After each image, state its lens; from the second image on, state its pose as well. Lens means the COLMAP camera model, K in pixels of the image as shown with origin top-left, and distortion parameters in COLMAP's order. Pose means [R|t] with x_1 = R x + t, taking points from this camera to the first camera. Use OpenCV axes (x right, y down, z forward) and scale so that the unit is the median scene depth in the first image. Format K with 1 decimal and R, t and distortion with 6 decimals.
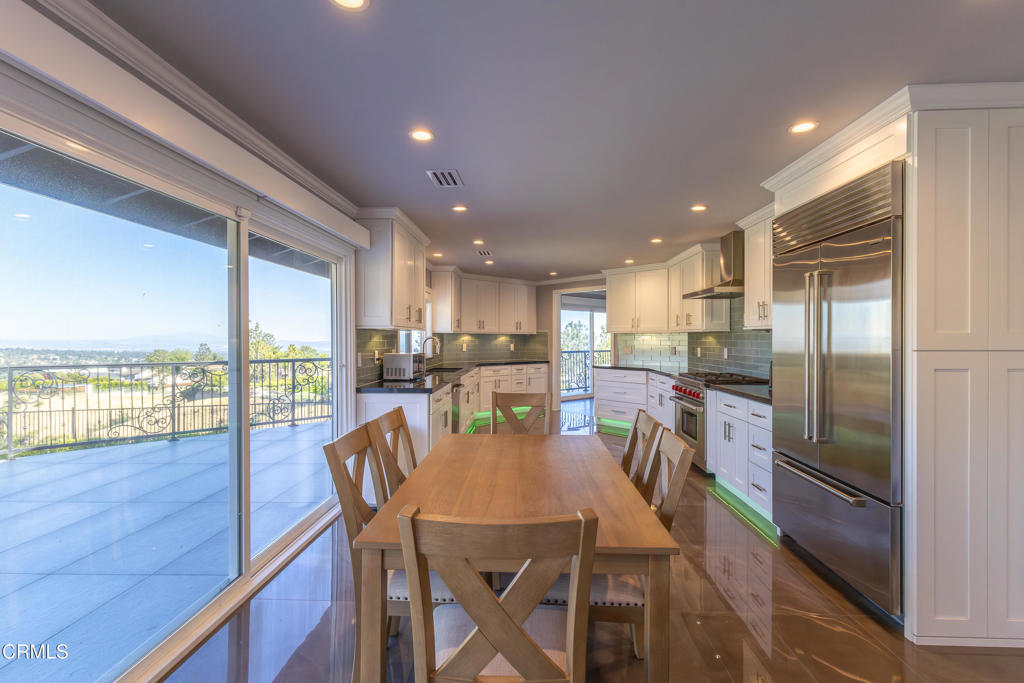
lens RADIAL K [[470.1, 0, 510.4], [0, 470.1, 340.2], [0, 0, 1]] dist [0.000640, 0.002962]
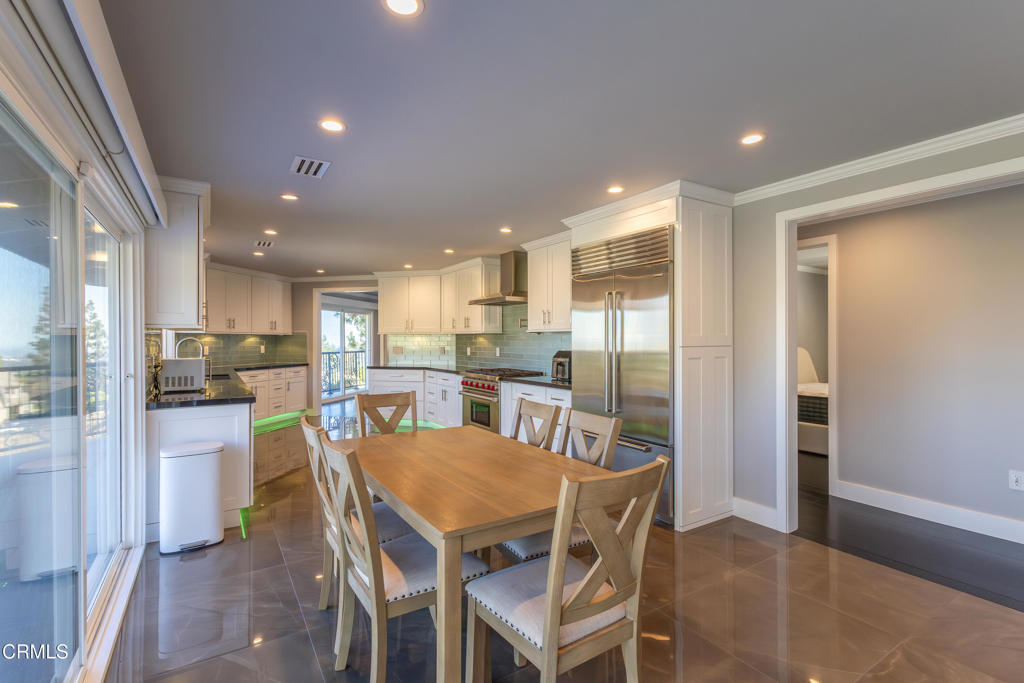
lens RADIAL K [[470.1, 0, 503.5], [0, 470.1, 340.4], [0, 0, 1]] dist [0.000640, 0.002962]
pose [[0.826233, -0.003542, 0.563317, -0.207840], [0.003882, 0.999992, 0.000593, -0.001399], [-0.563315, 0.001697, 0.826241, 0.011881]]
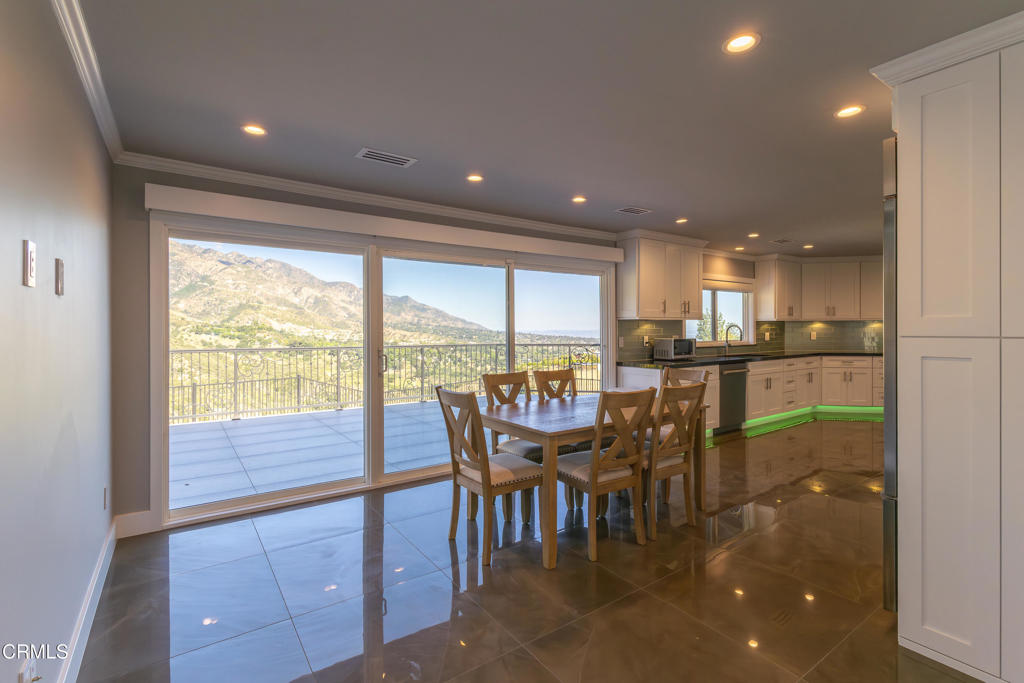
lens RADIAL K [[470.1, 0, 510.7], [0, 470.1, 337.1], [0, 0, 1]] dist [0.000640, 0.002962]
pose [[0.599239, 0.010582, -0.800501, 0.457680], [0.002792, 0.999879, 0.015307, 0.003476], [0.800566, -0.011407, 0.599136, -0.073574]]
